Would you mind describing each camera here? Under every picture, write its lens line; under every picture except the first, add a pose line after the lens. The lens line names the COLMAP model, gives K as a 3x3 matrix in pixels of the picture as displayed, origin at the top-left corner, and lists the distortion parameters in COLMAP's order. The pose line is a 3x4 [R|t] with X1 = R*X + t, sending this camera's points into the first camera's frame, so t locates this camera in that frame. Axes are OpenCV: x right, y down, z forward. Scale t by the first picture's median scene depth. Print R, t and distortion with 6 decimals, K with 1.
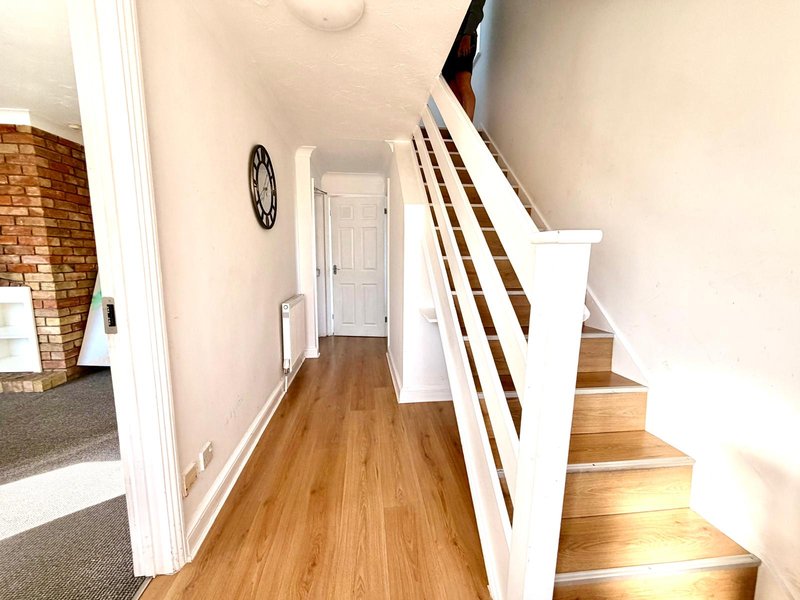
lens RADIAL K [[316.2, 0, 394.4], [0, 316.2, 302.8], [0, 0, 1]] dist [-0.000124, 0.000621]
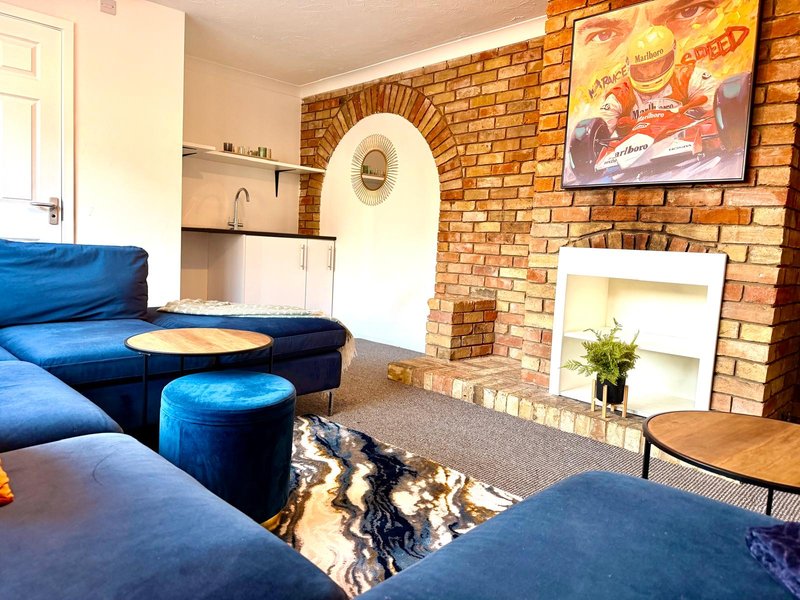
lens RADIAL K [[561.0, 0, 399.9], [0, 561.0, 300.5], [0, 0, 1]] dist [0.028955, -0.042327]
pose [[0.650274, 0.104074, -0.752537, -0.826274], [-0.151786, 0.988398, 0.005533, 0.089230], [0.744382, 0.110627, 0.658527, 0.077230]]
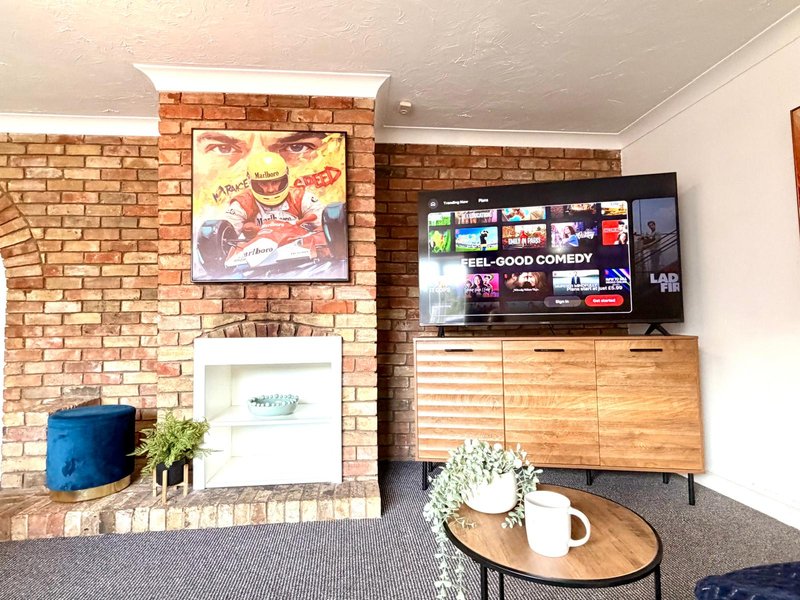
lens RADIAL K [[417.2, 0, 395.3], [0, 417.2, 303.9], [0, 0, 1]] dist [-0.000740, 0.002225]
pose [[0.999580, -0.016944, 0.023527, -1.067341], [0.020982, 0.982760, -0.183693, 0.039247], [-0.020009, 0.184109, 0.982702, 0.183800]]
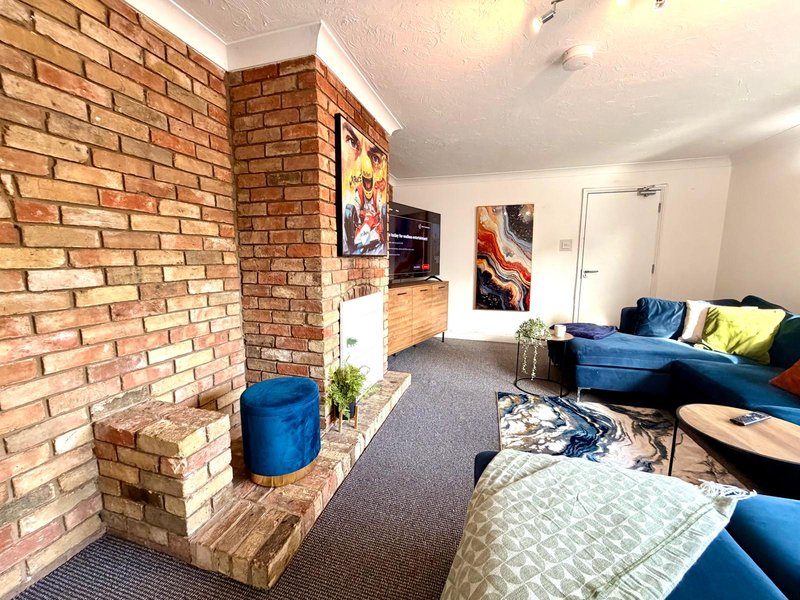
lens RADIAL K [[316.2, 0, 398.6], [0, 316.2, 301.4], [0, 0, 1]] dist [-0.000124, 0.000621]
pose [[0.371235, -0.127320, 0.919769, -2.046037], [0.123324, 0.988540, 0.087064, -0.099075], [-0.920313, 0.081108, 0.382682, 0.578868]]
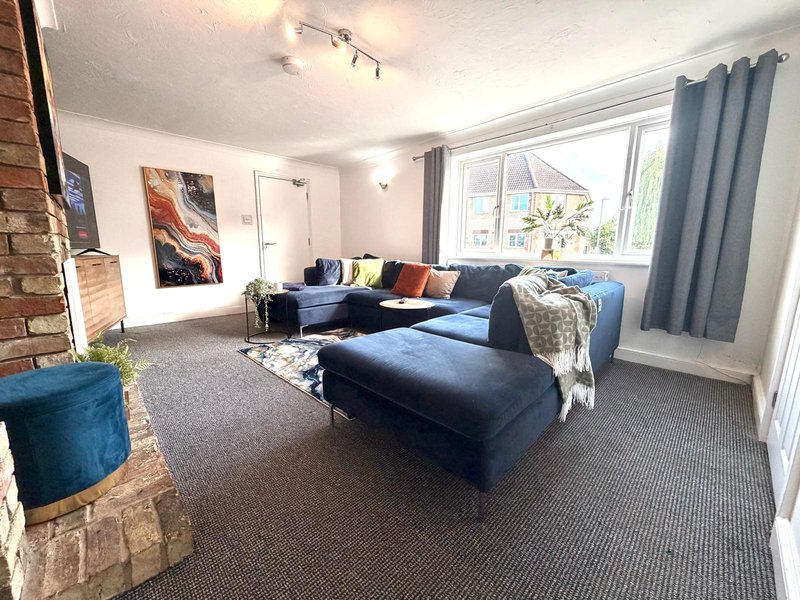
lens RADIAL K [[316.2, 0, 394.5], [0, 316.2, 301.3], [0, 0, 1]] dist [-0.000124, 0.000621]
pose [[-0.628457, -0.138727, 0.765373, -2.164774], [0.095386, 0.962796, 0.252834, -0.067755], [-0.771973, 0.231901, -0.591844, 0.884251]]
